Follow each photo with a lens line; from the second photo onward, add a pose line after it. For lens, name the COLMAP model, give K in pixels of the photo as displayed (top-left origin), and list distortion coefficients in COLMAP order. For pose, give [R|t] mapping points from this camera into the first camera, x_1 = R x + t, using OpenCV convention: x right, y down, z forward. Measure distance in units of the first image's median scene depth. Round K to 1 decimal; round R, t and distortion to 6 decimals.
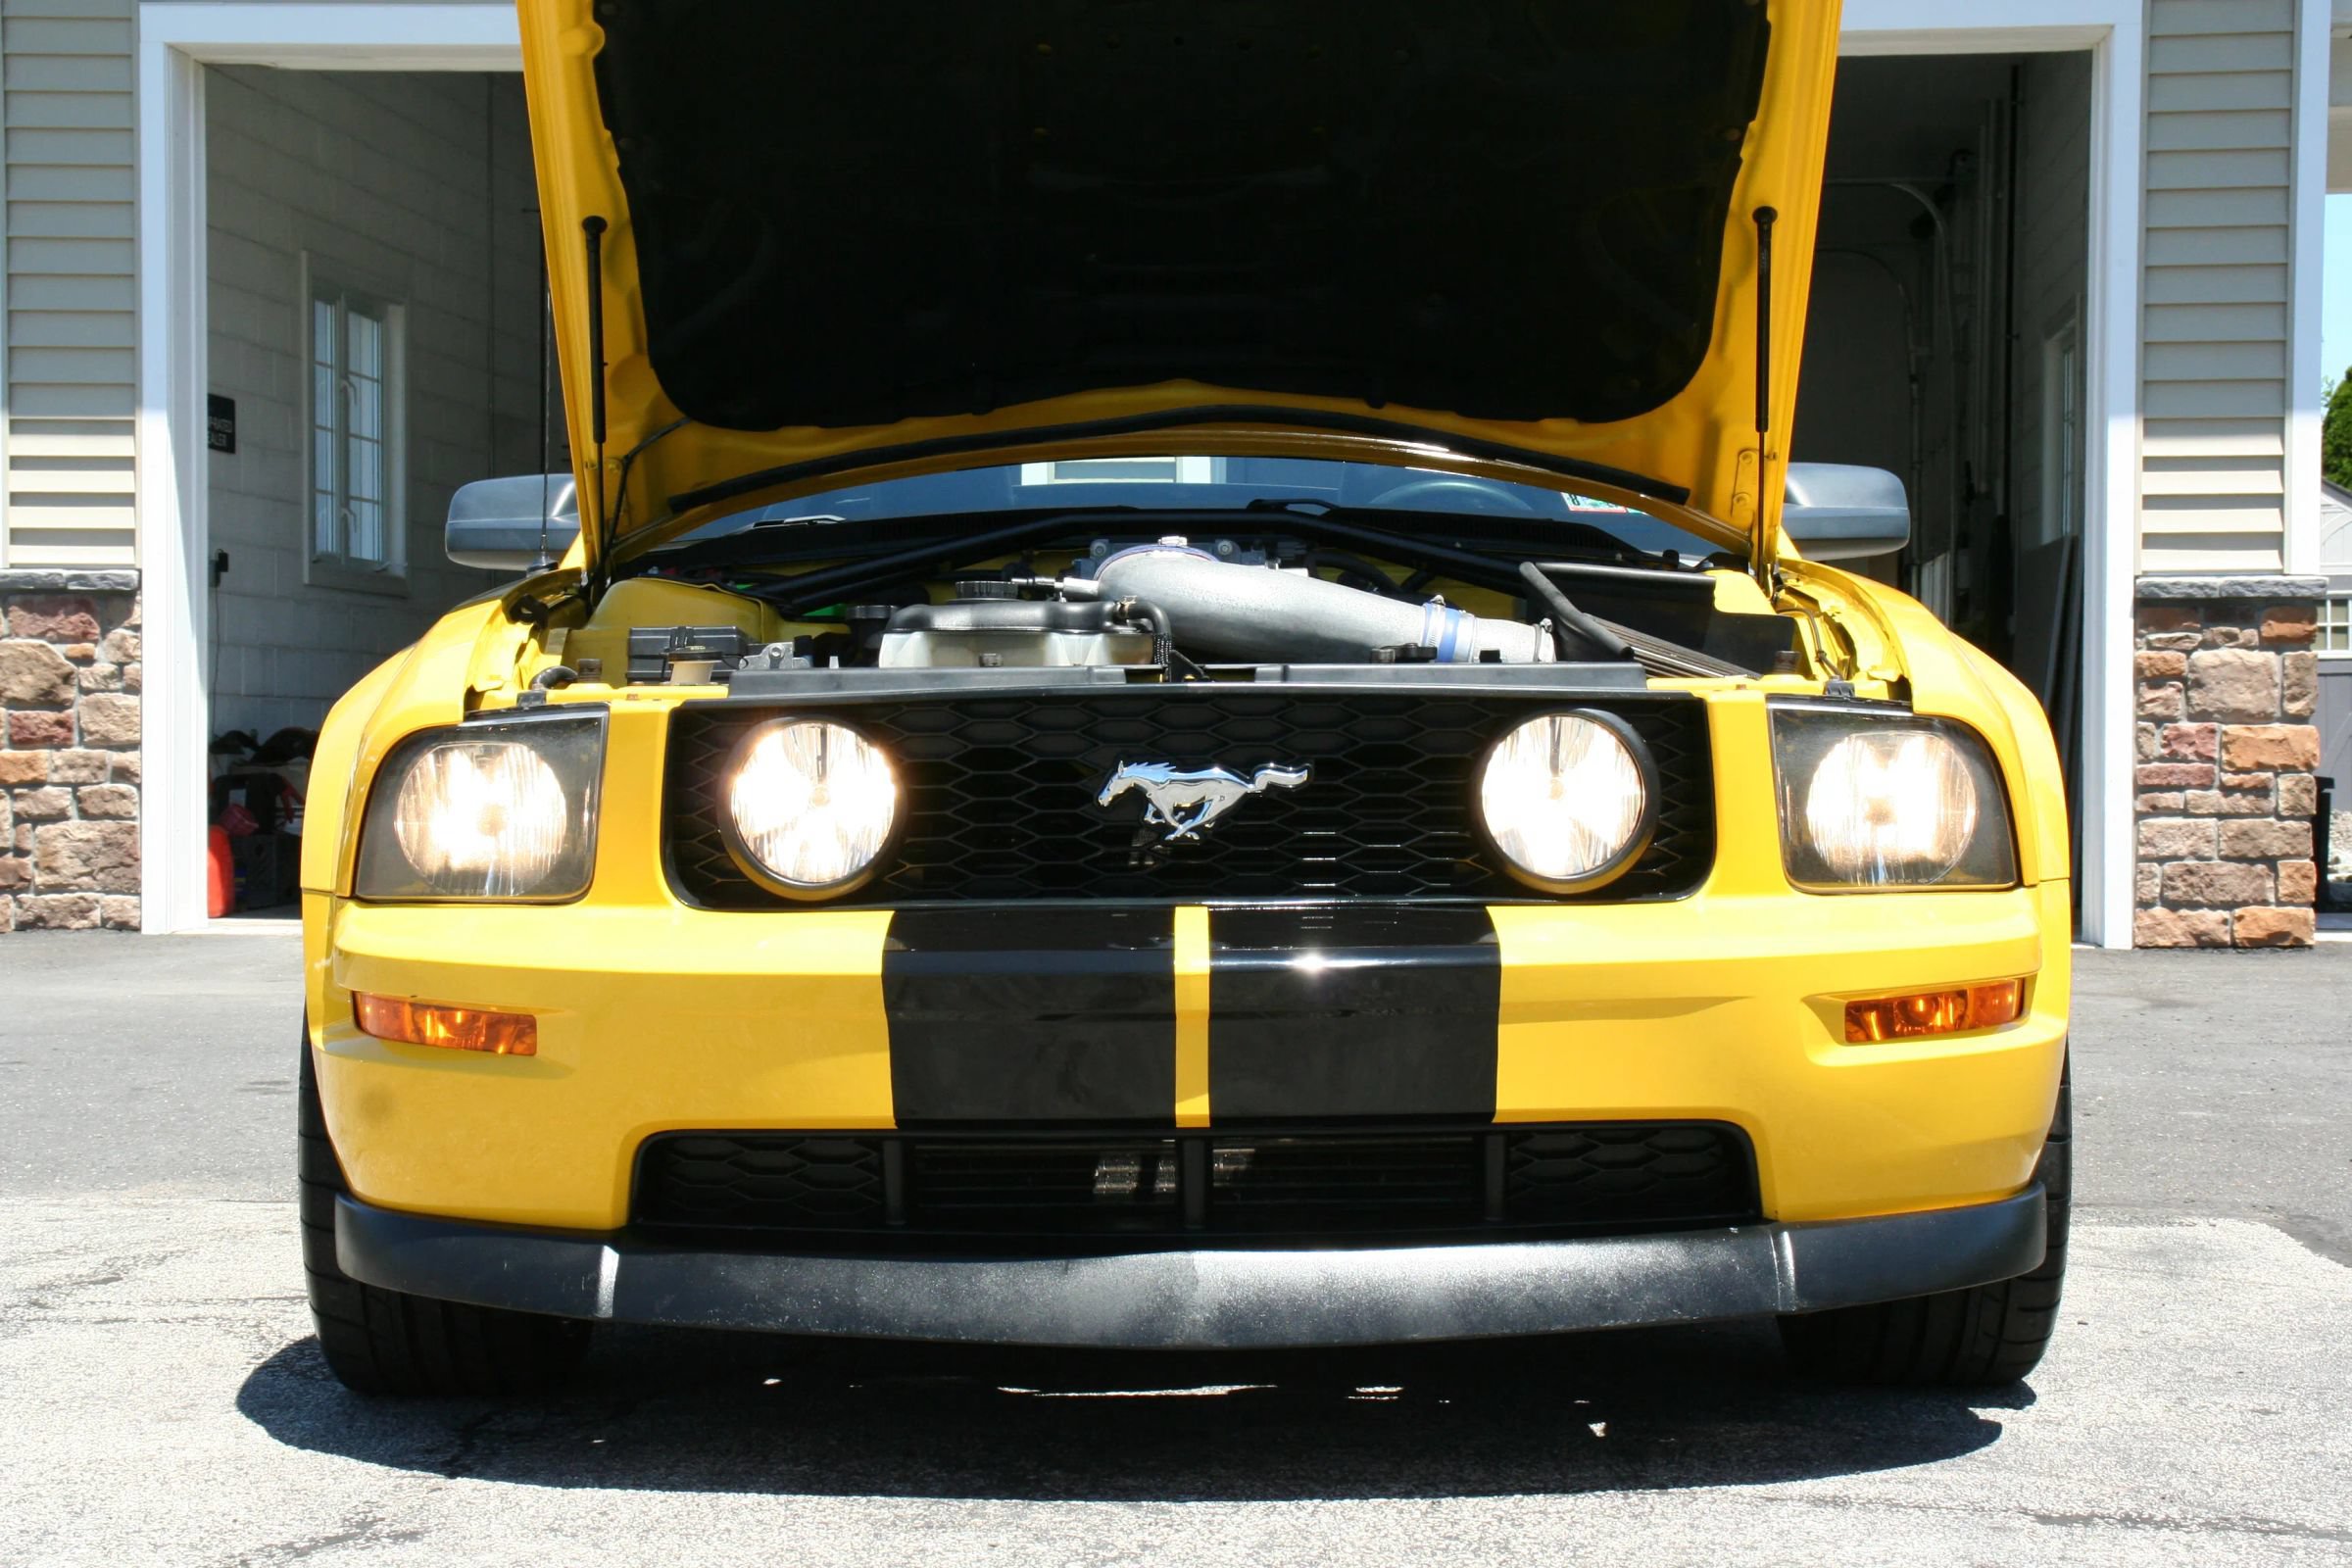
lens RADIAL K [[4527.8, 0, 1176.0], [0, 4527.8, 784.0], [0, 0, 1]] dist [0.021075, 2.338409]
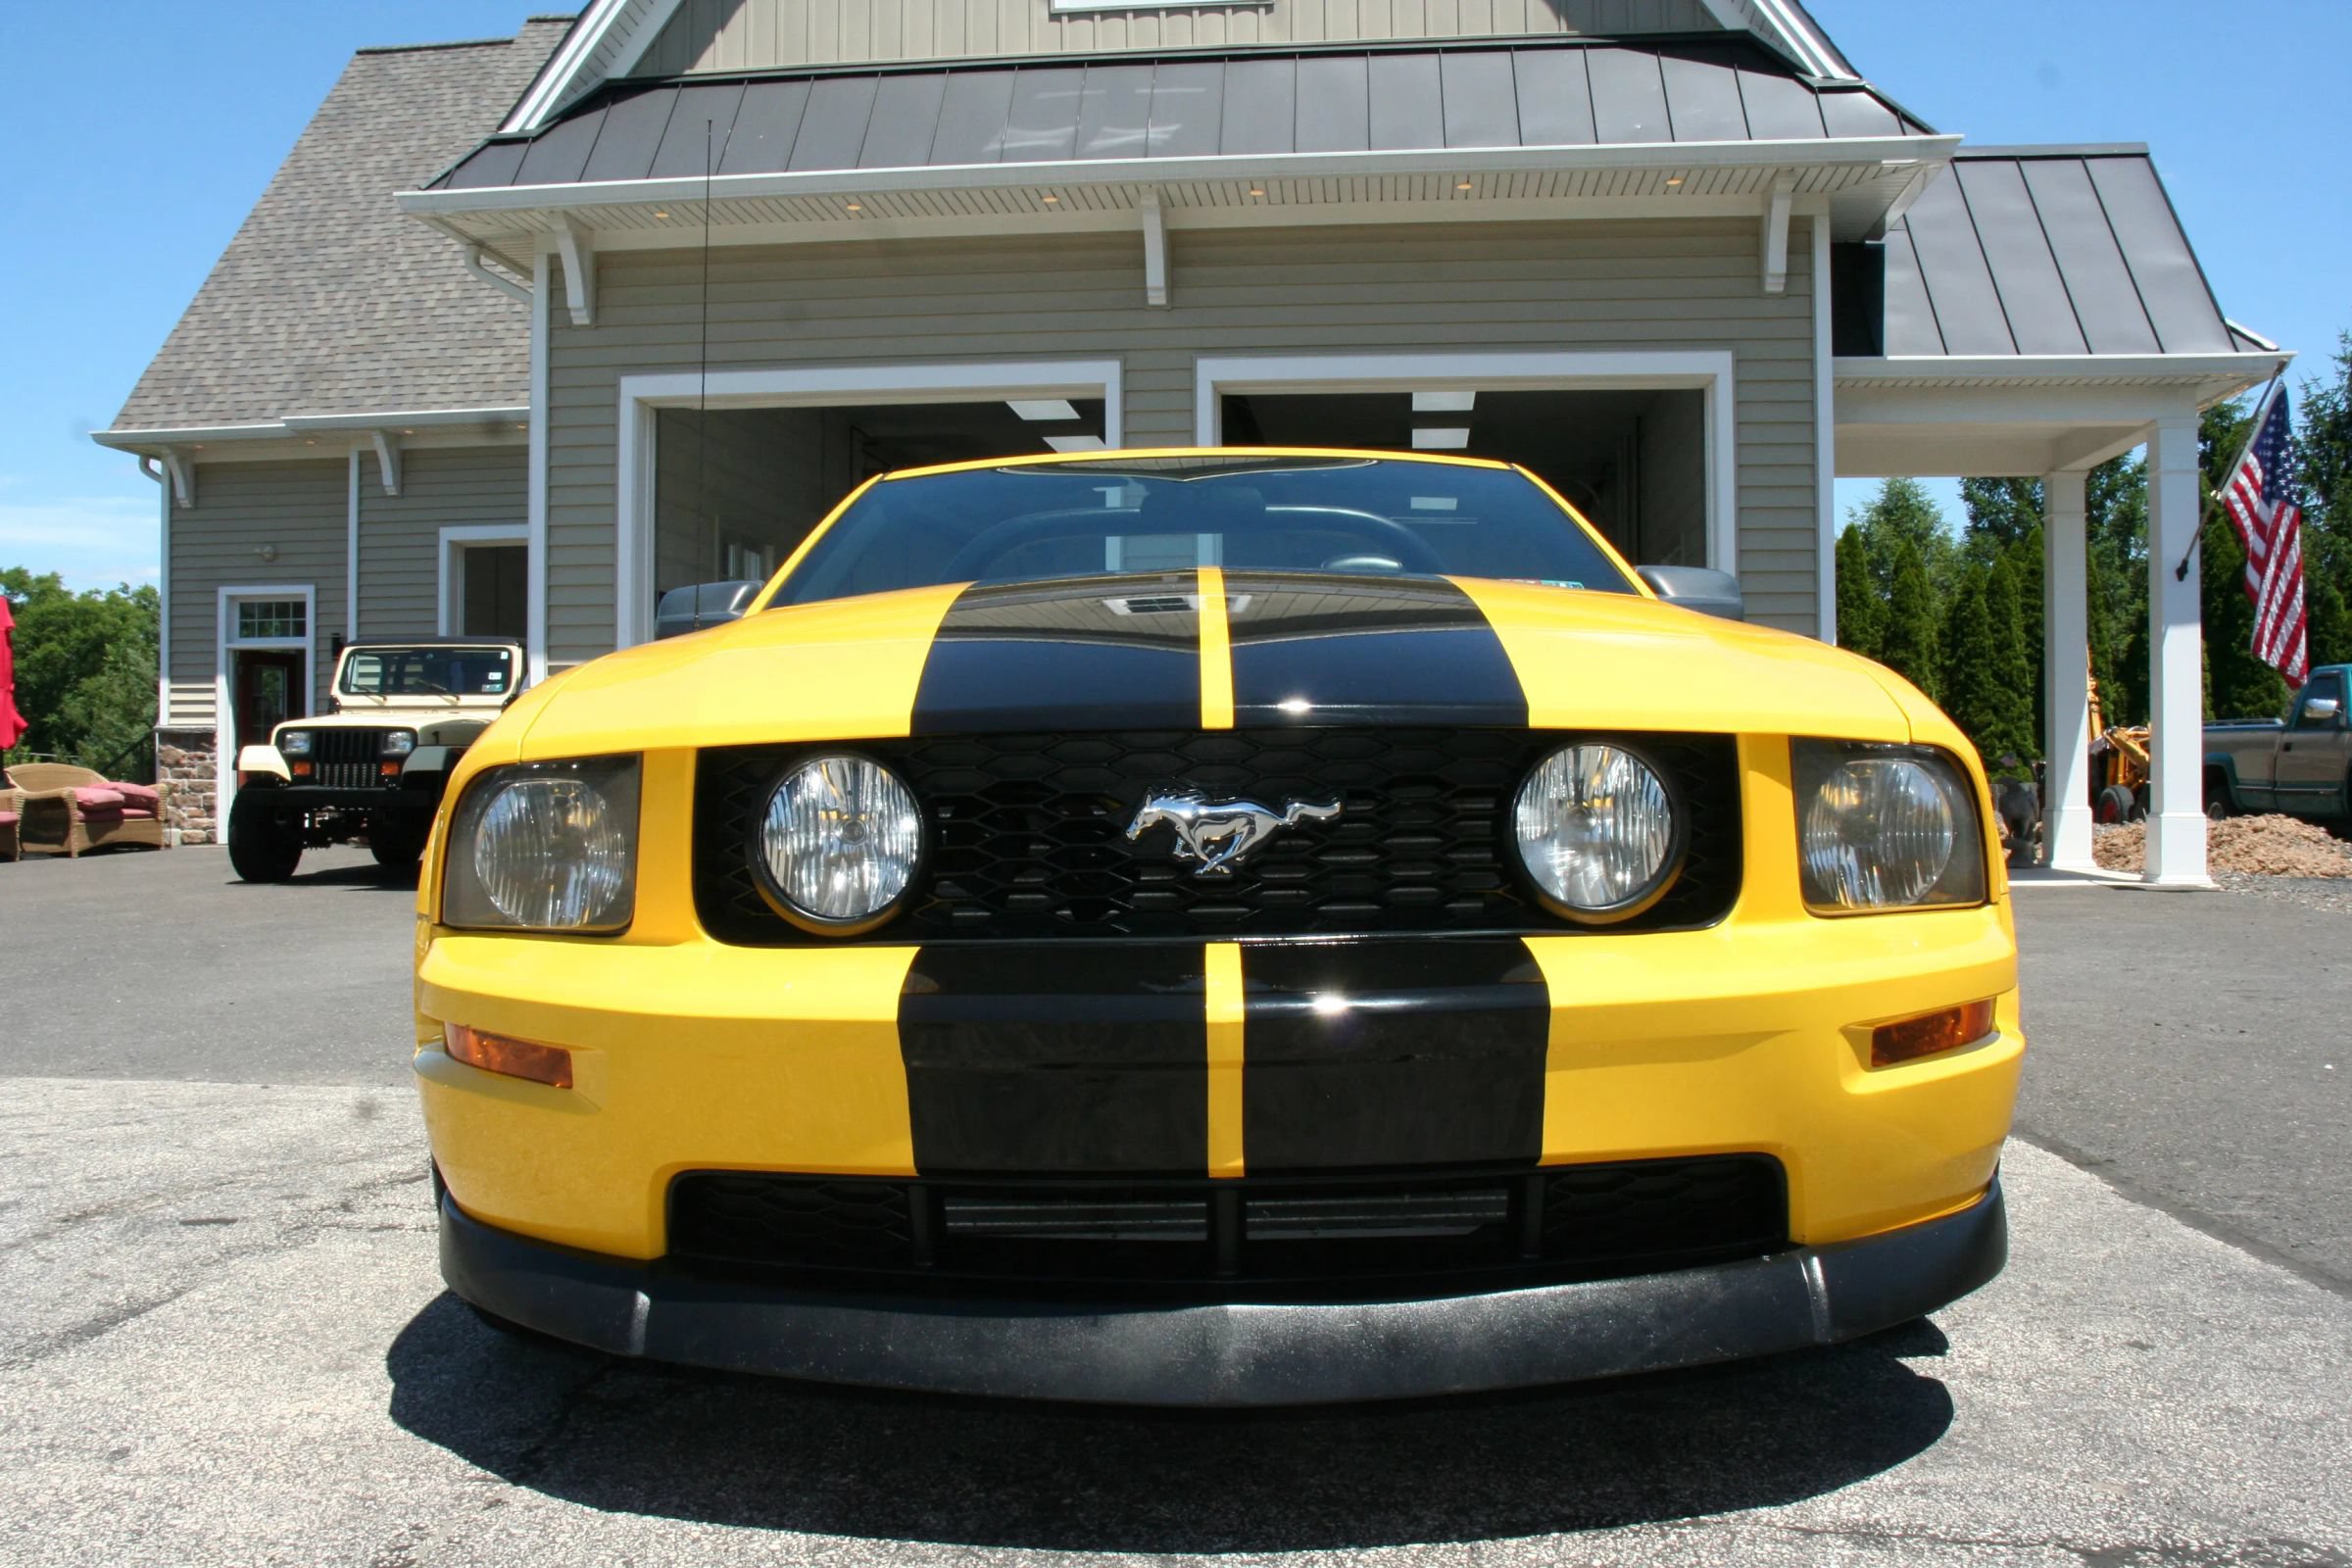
lens RADIAL K [[2118.2, 0, 1170.1], [0, 2118.2, 788.0], [0, 0, 1]] dist [-0.171941, 0.188075]
pose [[0.999920, -0.006880, -0.010601, -0.002596], [0.006822, 0.999961, -0.005521, -0.003493], [0.010638, 0.005448, 0.999929, 0.508162]]
